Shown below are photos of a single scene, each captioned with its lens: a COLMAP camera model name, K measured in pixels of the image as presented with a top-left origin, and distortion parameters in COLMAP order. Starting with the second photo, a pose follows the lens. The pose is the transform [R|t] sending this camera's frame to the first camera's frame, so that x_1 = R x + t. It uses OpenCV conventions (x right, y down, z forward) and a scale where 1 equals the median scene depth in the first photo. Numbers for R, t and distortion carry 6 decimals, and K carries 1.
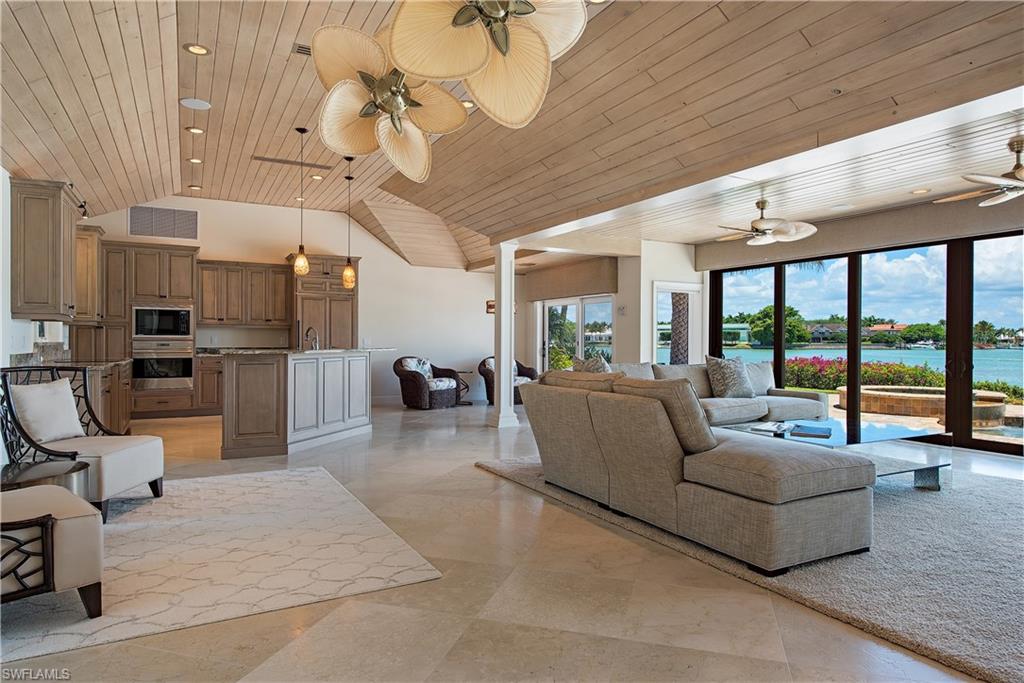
lens RADIAL K [[631.9, 0, 507.9], [0, 631.9, 340.9], [0, 0, 1]] dist [0.009906, -0.000882]
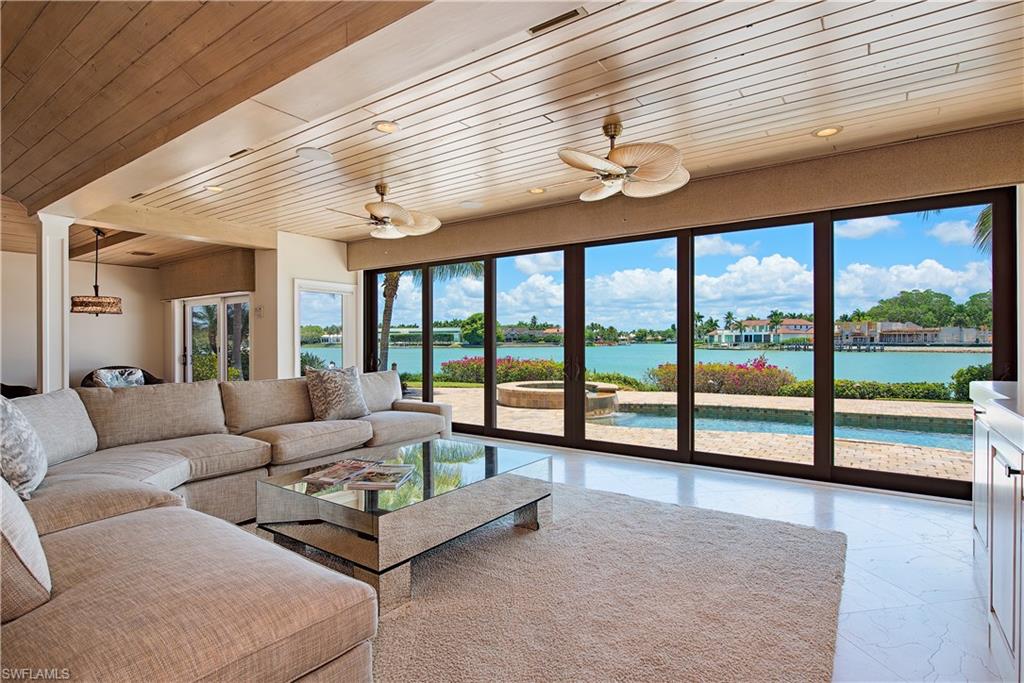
lens RADIAL K [[516.1, 0, 515.9], [0, 516.1, 338.4], [0, 0, 1]] dist [0.021332, 0.000151]
pose [[0.897161, -0.005579, 0.441669, 0.180579], [0.008165, 0.999959, -0.003955, -0.005382], [-0.441629, 0.007155, 0.897169, 0.205952]]
